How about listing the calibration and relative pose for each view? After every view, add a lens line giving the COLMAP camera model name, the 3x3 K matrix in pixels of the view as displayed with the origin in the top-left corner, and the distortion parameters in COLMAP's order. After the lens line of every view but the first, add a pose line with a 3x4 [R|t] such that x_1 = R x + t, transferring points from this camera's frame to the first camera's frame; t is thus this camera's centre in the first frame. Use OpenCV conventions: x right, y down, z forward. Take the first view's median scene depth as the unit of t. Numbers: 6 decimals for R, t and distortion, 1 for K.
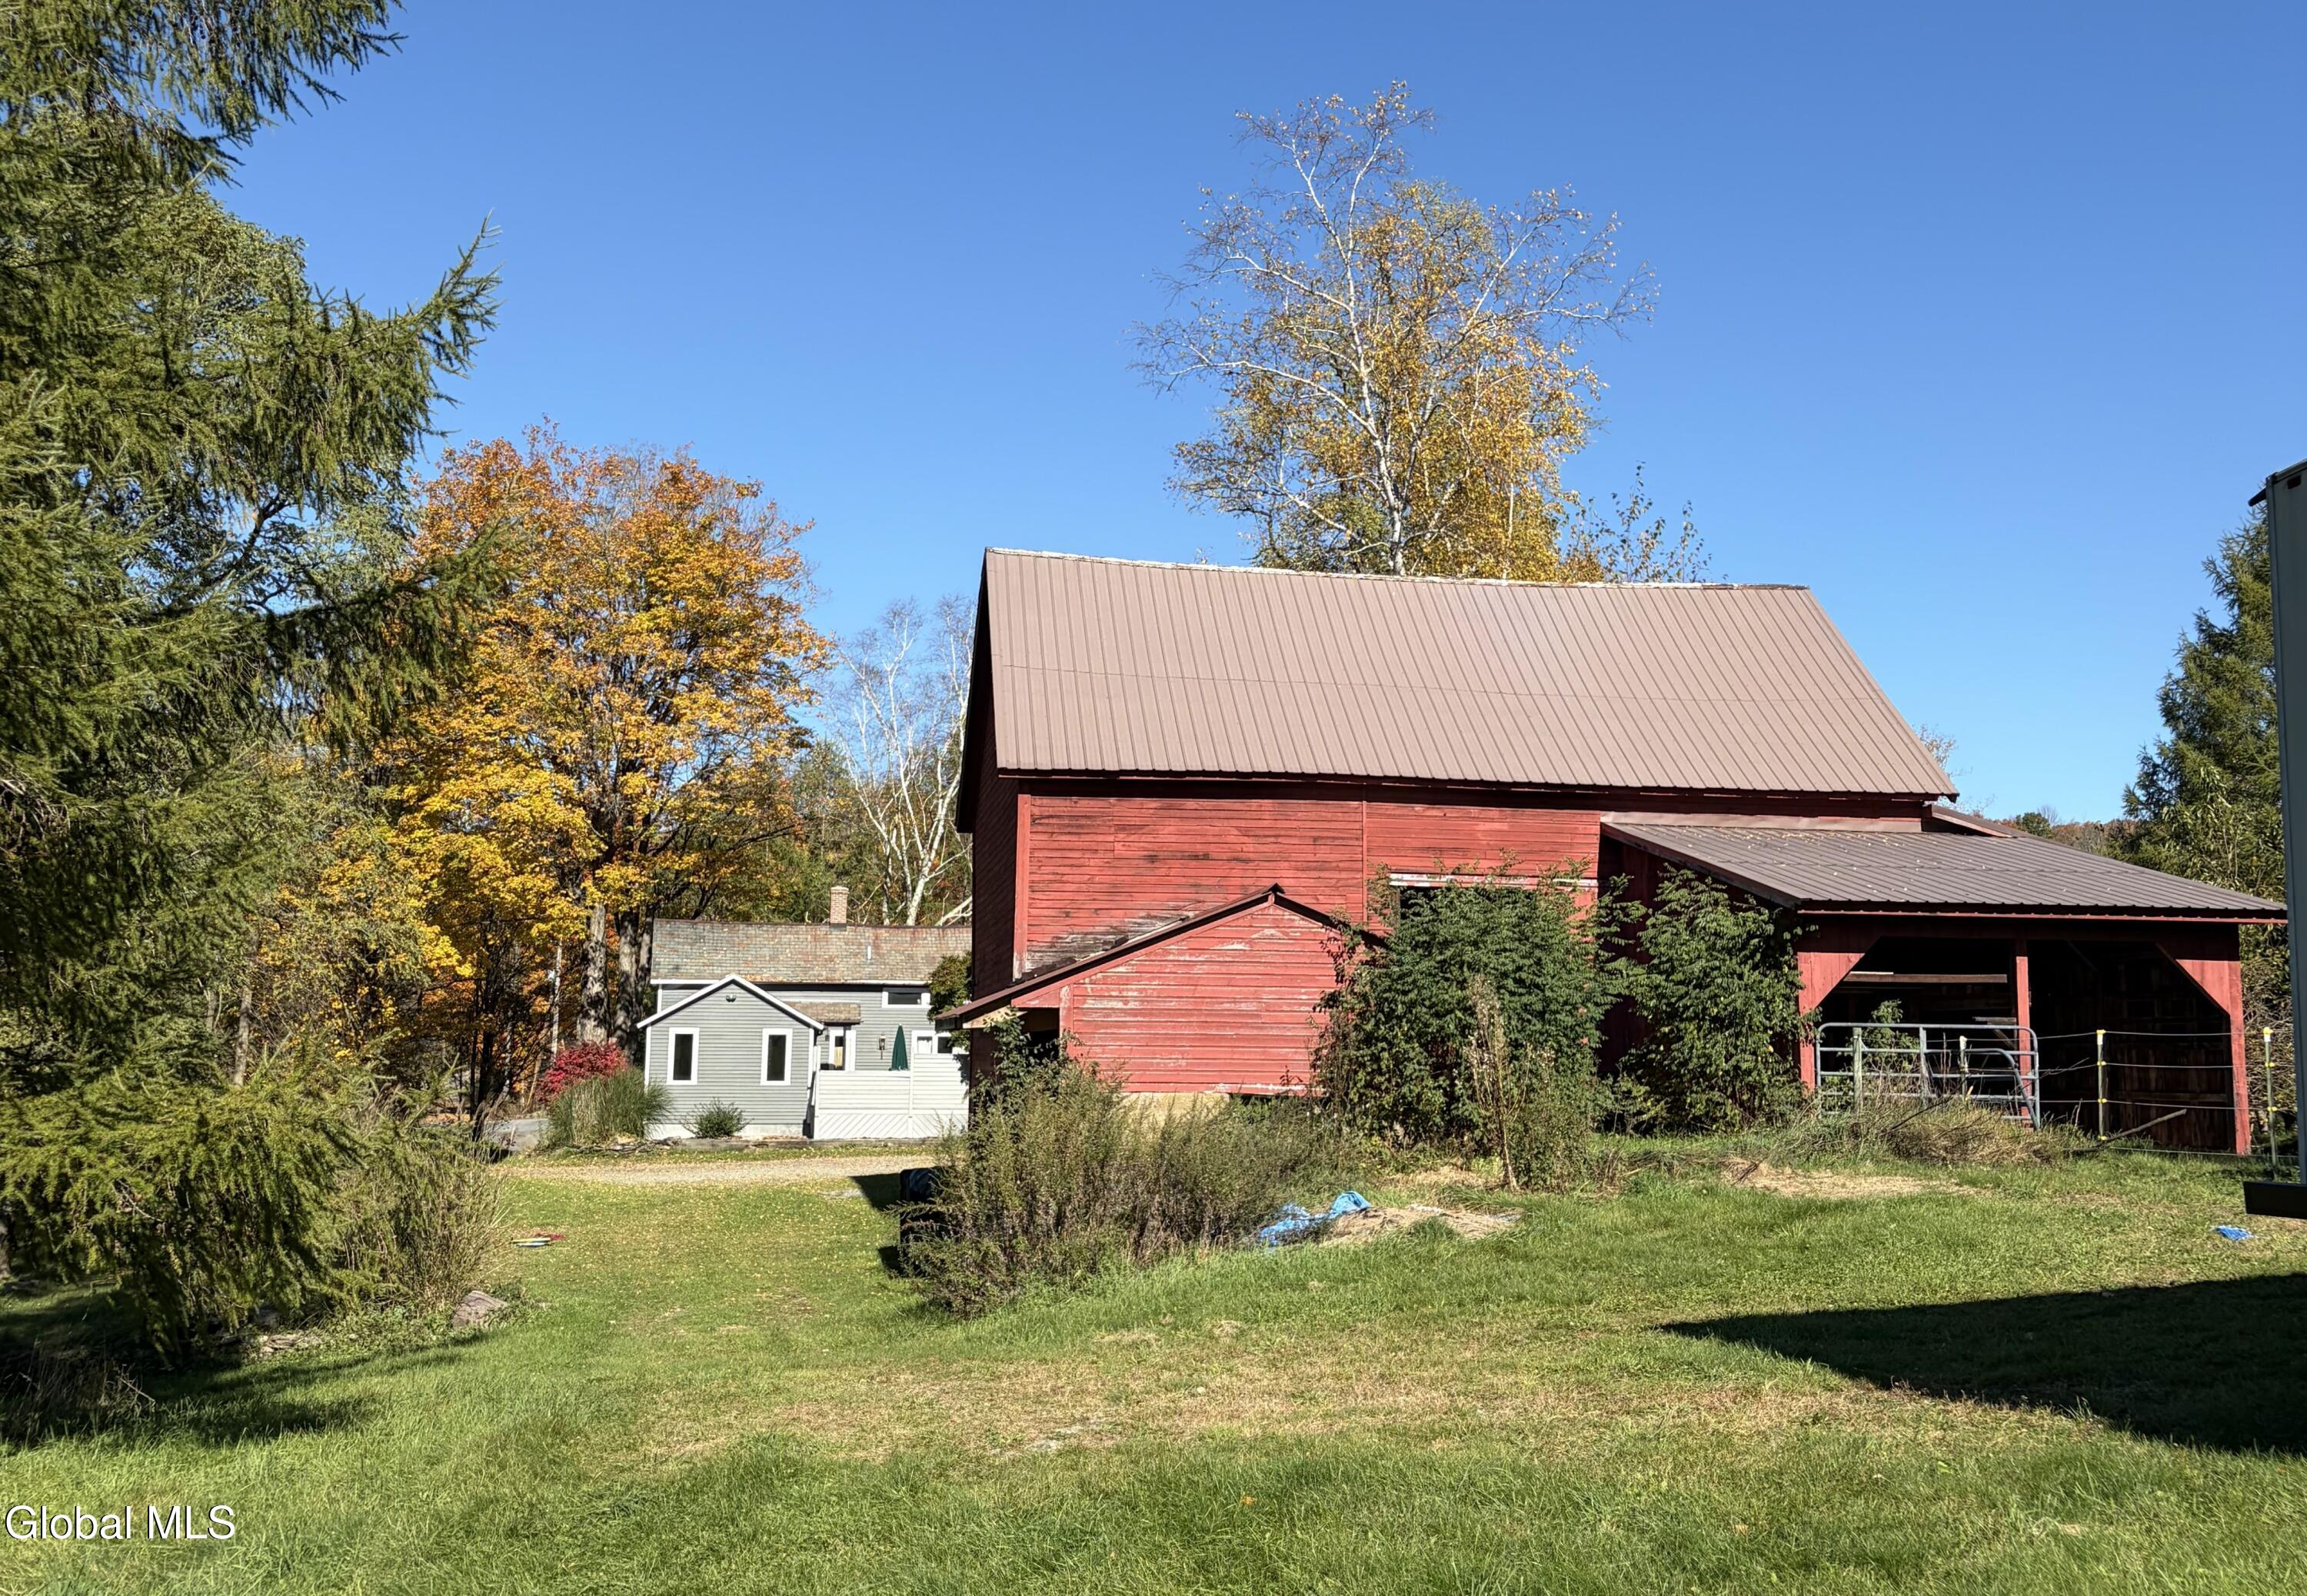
lens RADIAL K [[2157.6, 0, 1154.1], [0, 2157.6, 797.7], [0, 0, 1]] dist [-0.006455, 0.000000]
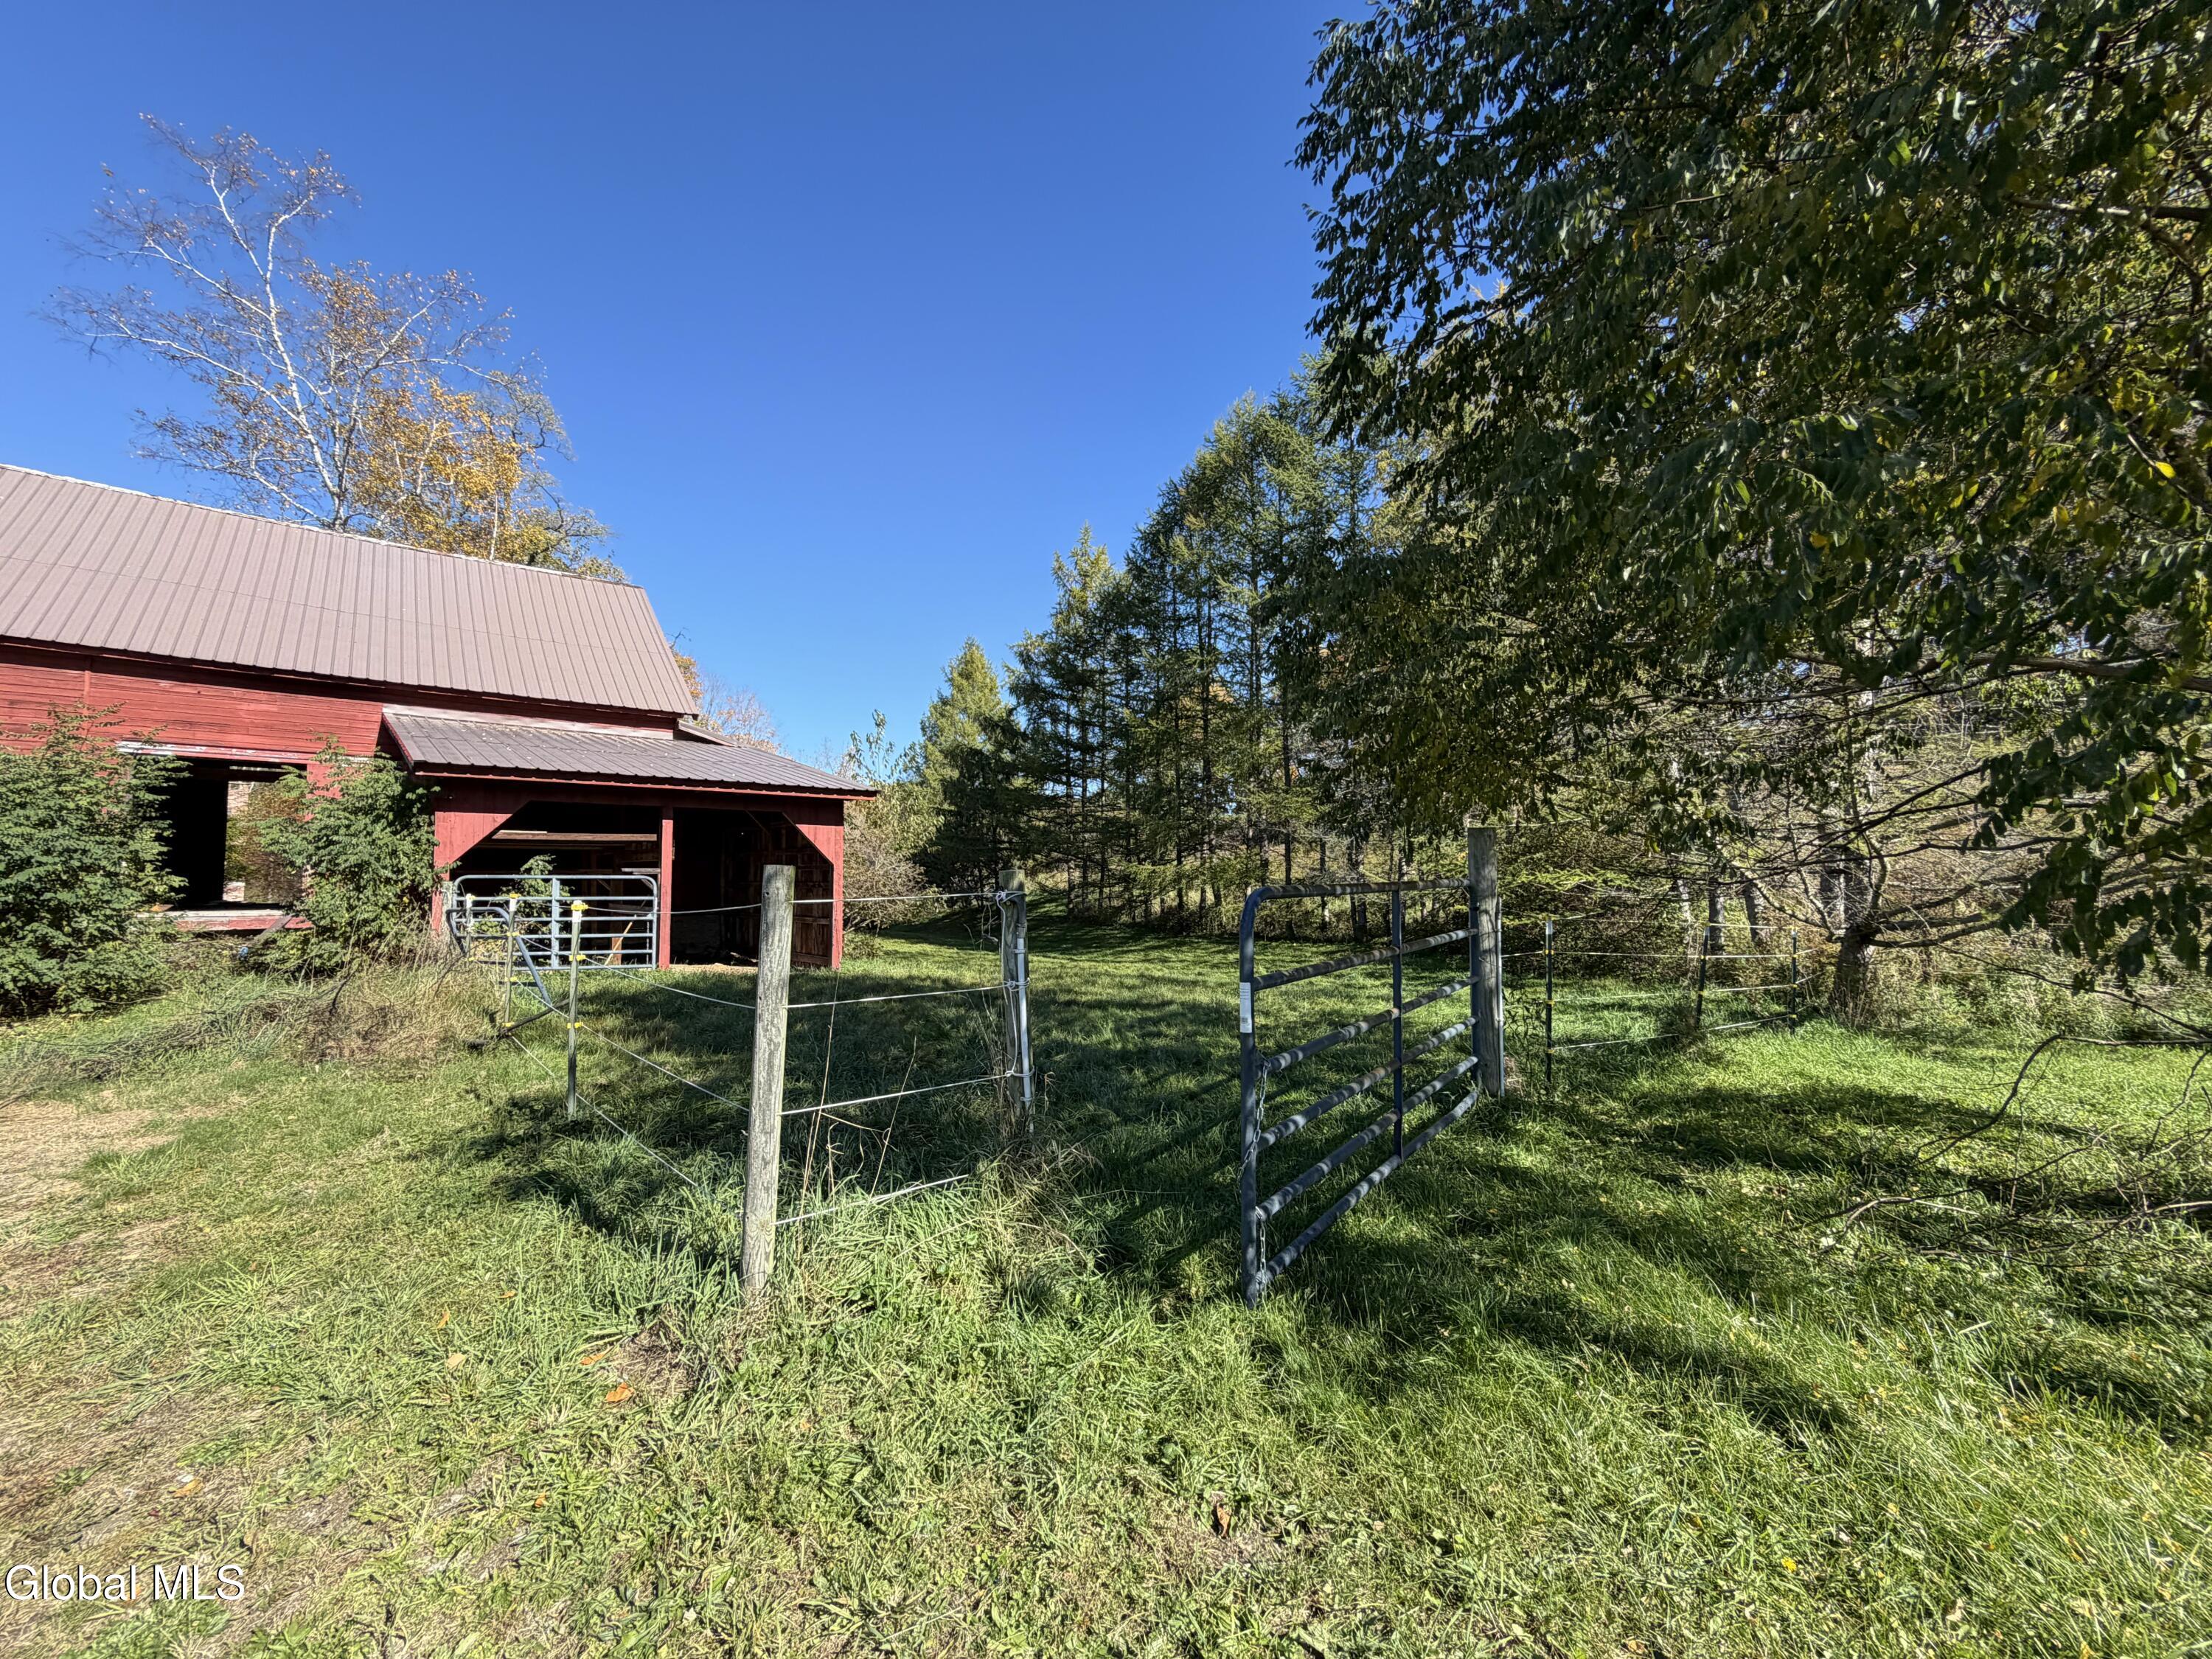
lens RADIAL K [[889.5, 0, 1105.3], [0, 889.5, 834.4], [0, 0, 1]] dist [-0.000012, 0.000006]
pose [[0.813250, 0.007166, 0.581870, 0.309036], [-0.048674, 0.997258, 0.055747, 0.040558], [-0.579875, -0.073658, 0.811369, 0.428427]]
